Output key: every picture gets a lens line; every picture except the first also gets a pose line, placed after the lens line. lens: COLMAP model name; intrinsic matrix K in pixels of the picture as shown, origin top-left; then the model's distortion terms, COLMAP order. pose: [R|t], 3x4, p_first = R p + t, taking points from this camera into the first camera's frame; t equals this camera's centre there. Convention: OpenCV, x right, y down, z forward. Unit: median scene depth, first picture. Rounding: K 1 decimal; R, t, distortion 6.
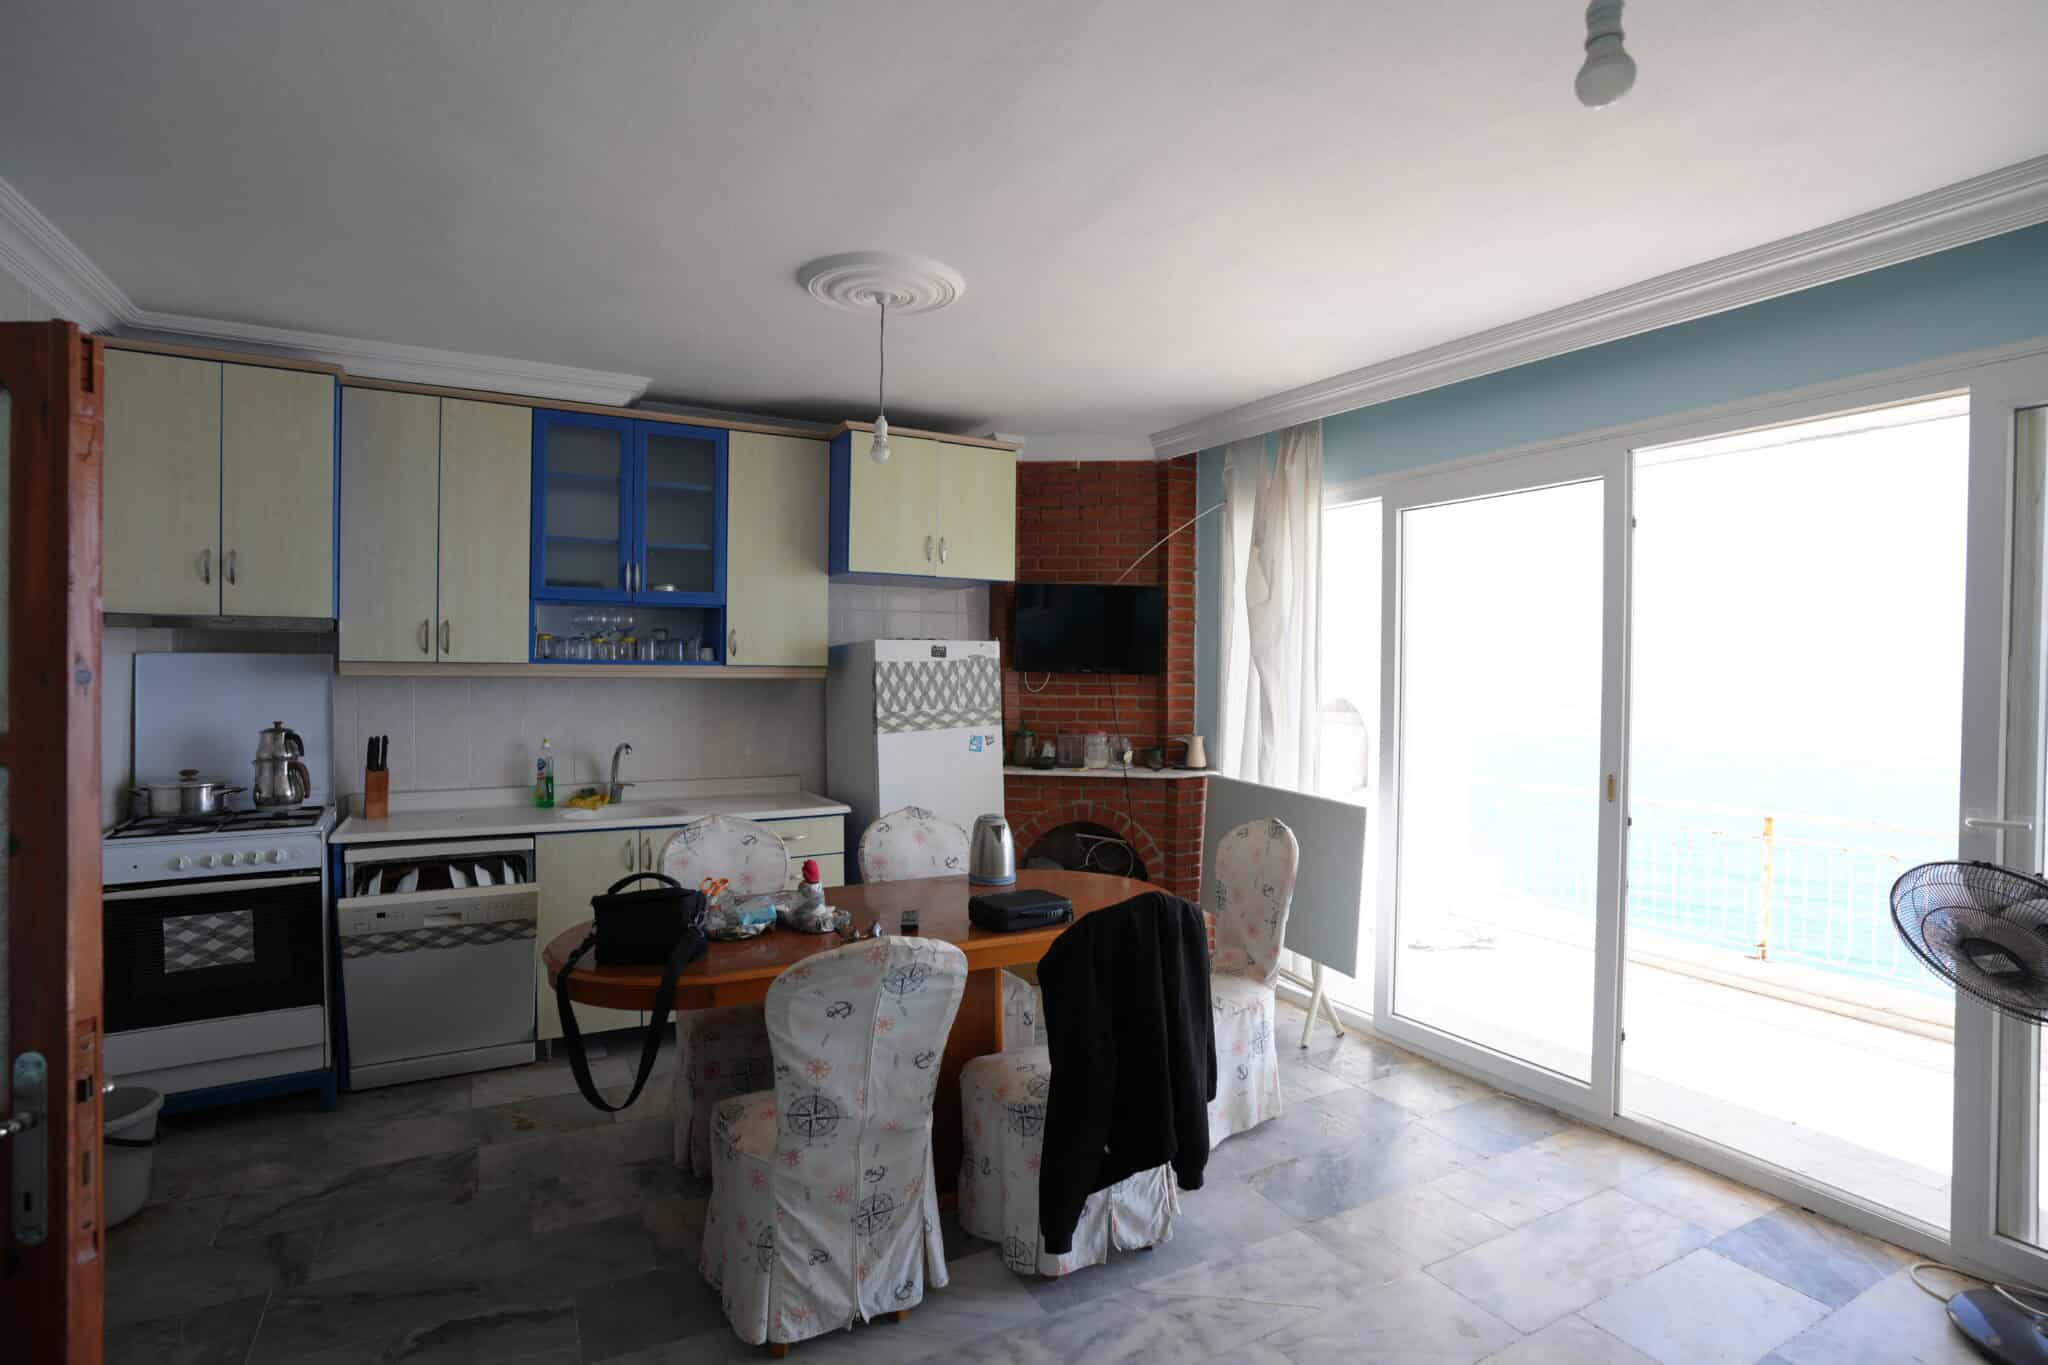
lens RADIAL K [[1005.5, 0, 1023.0], [0, 1005.5, 679.8], [0, 0, 1]] dist [-0.087419, 0.044901]
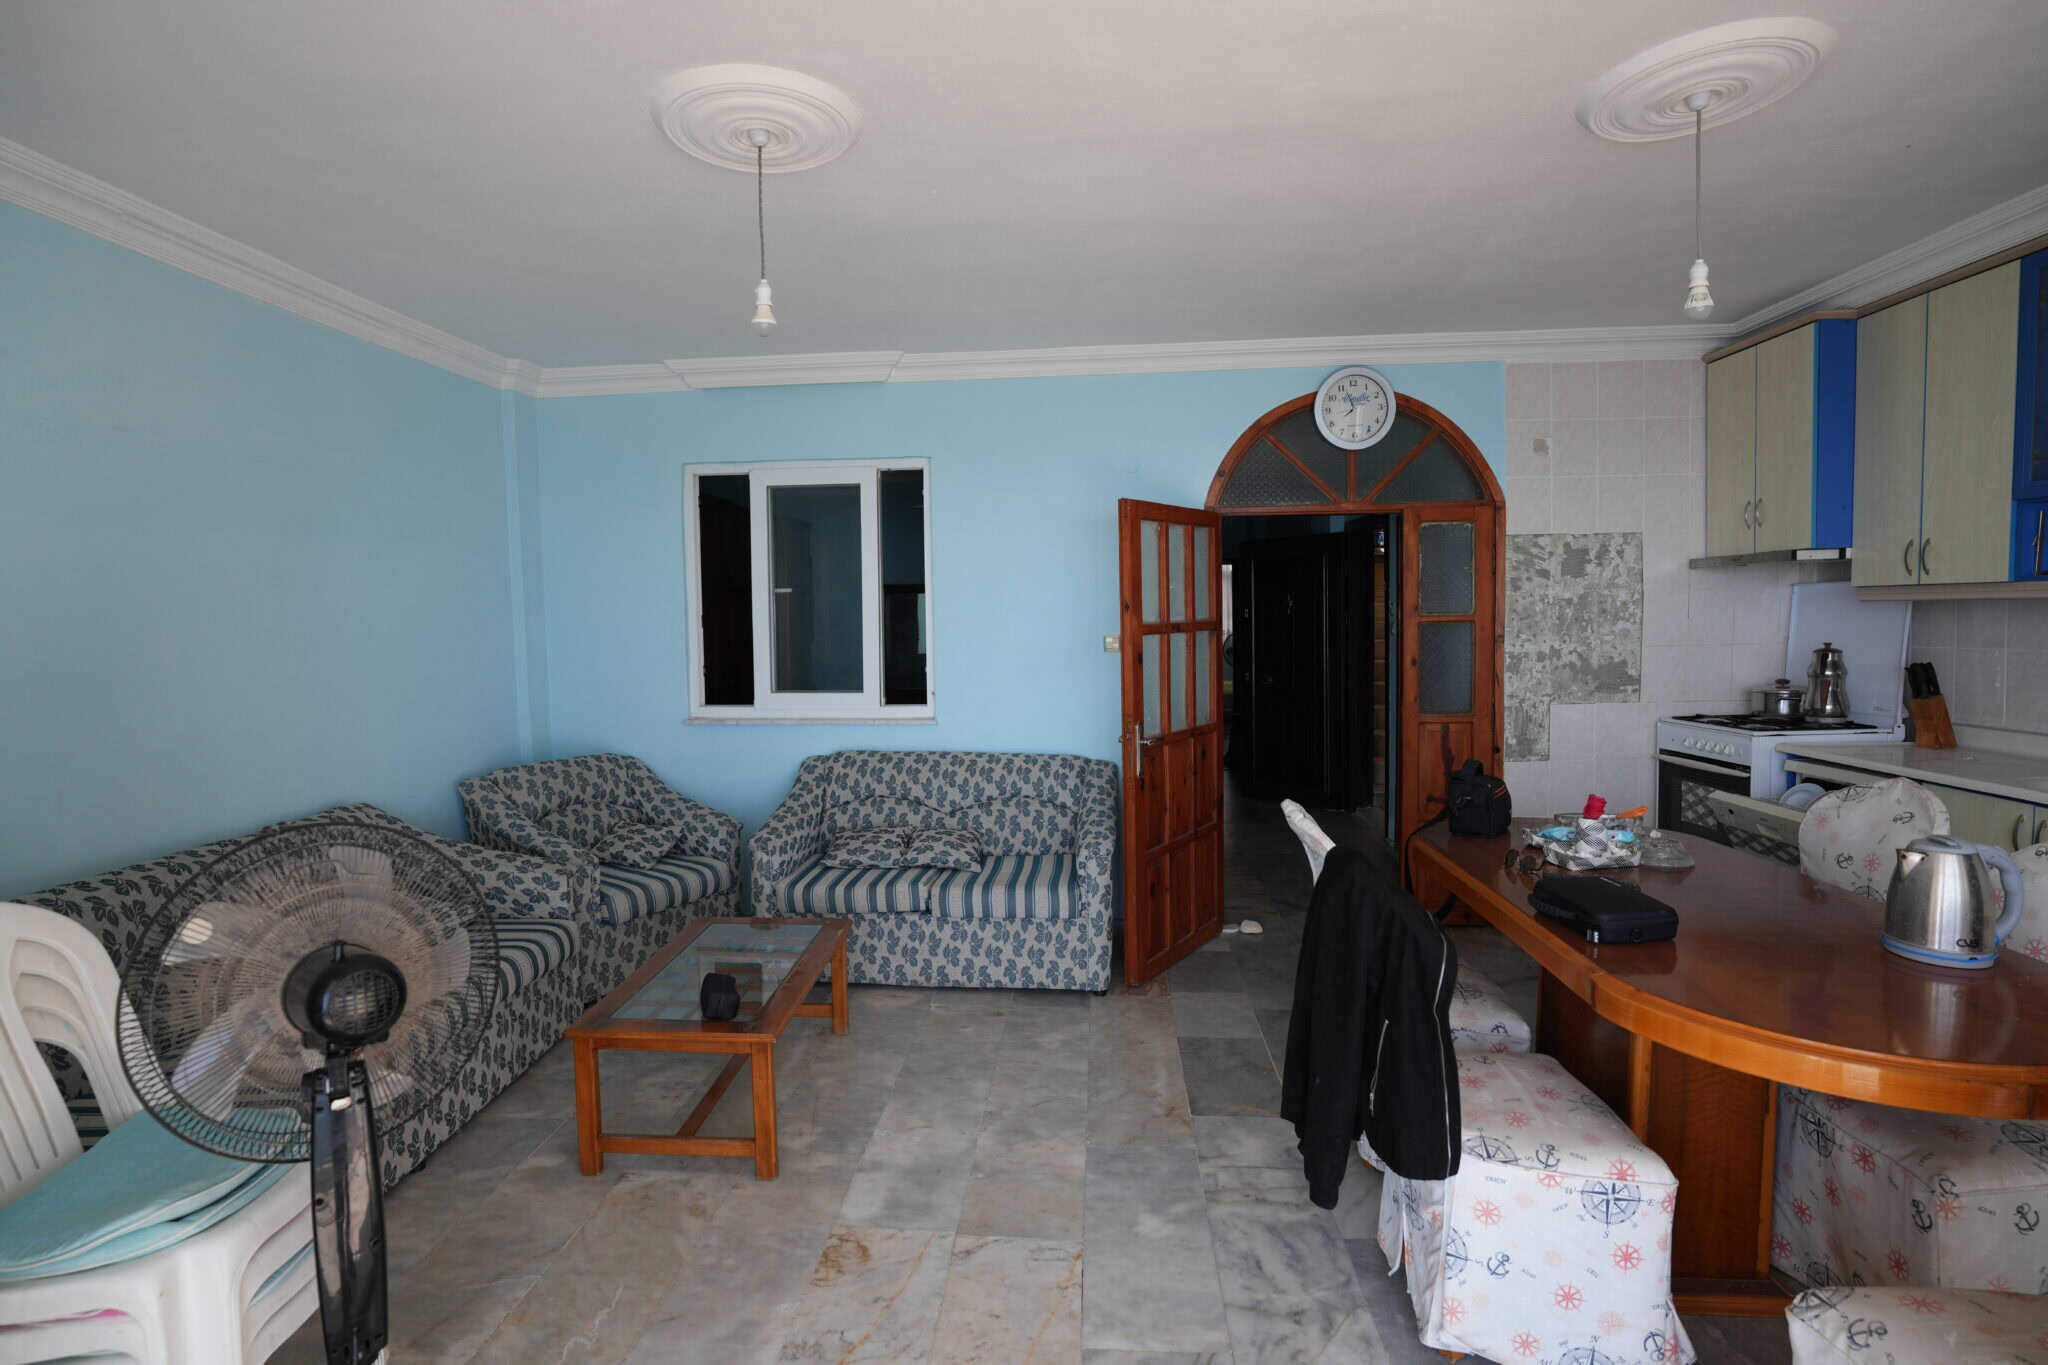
lens RADIAL K [[1004.6, 0, 1023.6], [0, 1004.6, 680.0], [0, 0, 1]] dist [-0.079003, 0.037834]
pose [[-0.537463, 0.057457, -0.841327, 0.546188], [0.008443, 0.997993, 0.062763, 0.006757], [0.843245, 0.026629, -0.536870, 0.672709]]
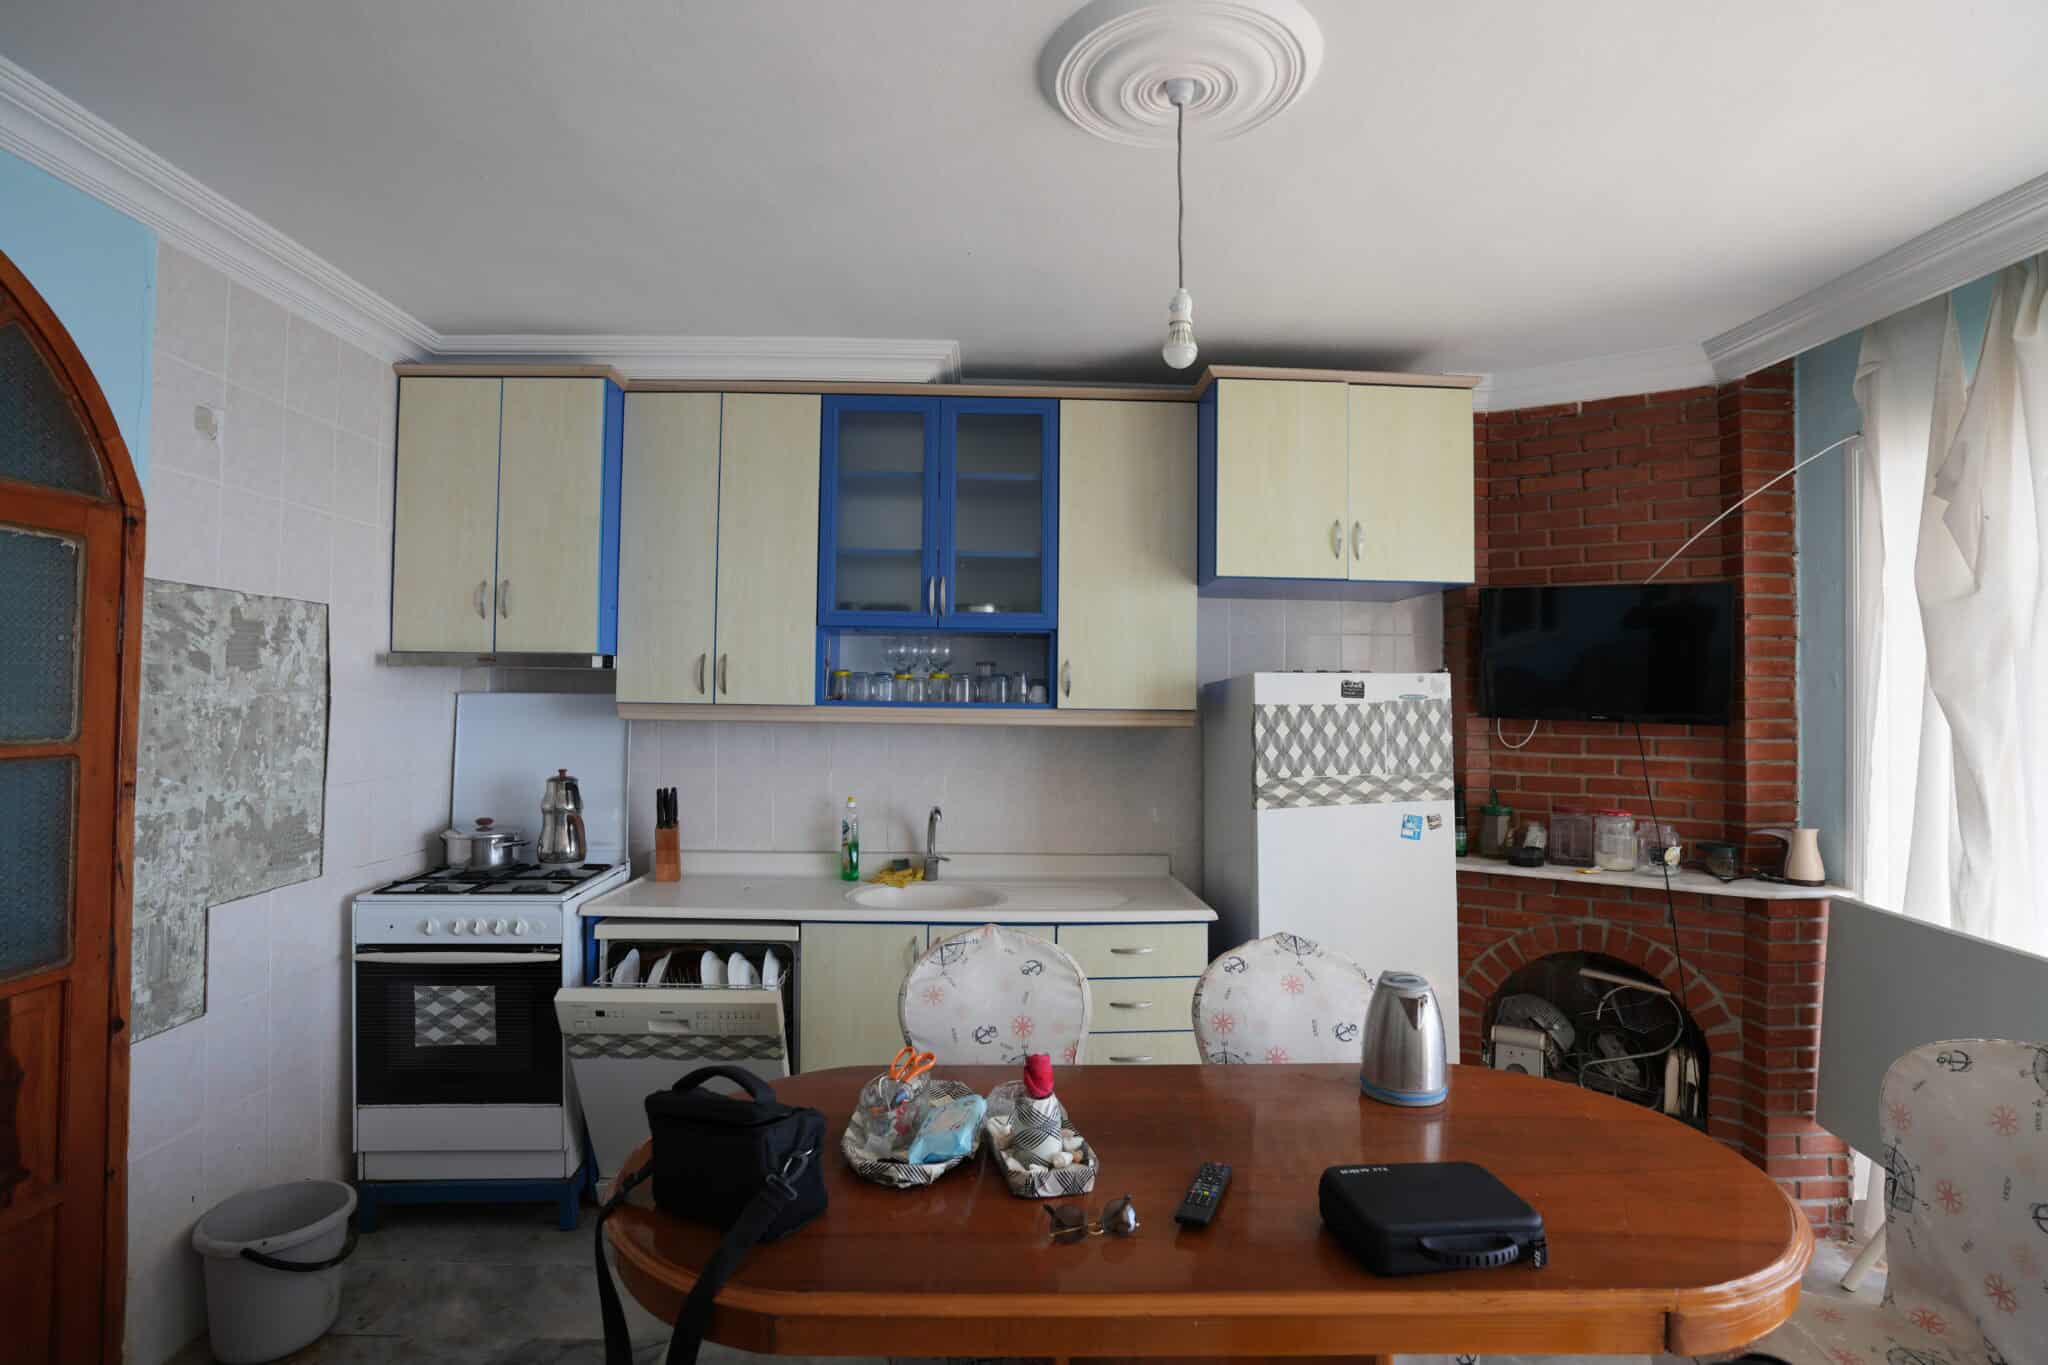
lens RADIAL K [[1005.5, 0, 1023.0], [0, 1005.5, 679.8], [0, 0, 1]] dist [-0.087419, 0.044901]
pose [[0.888327, -0.008289, -0.459136, 0.028054], [-0.008551, 0.999365, -0.034587, -0.009740], [0.459131, 0.034650, 0.887693, 0.310601]]
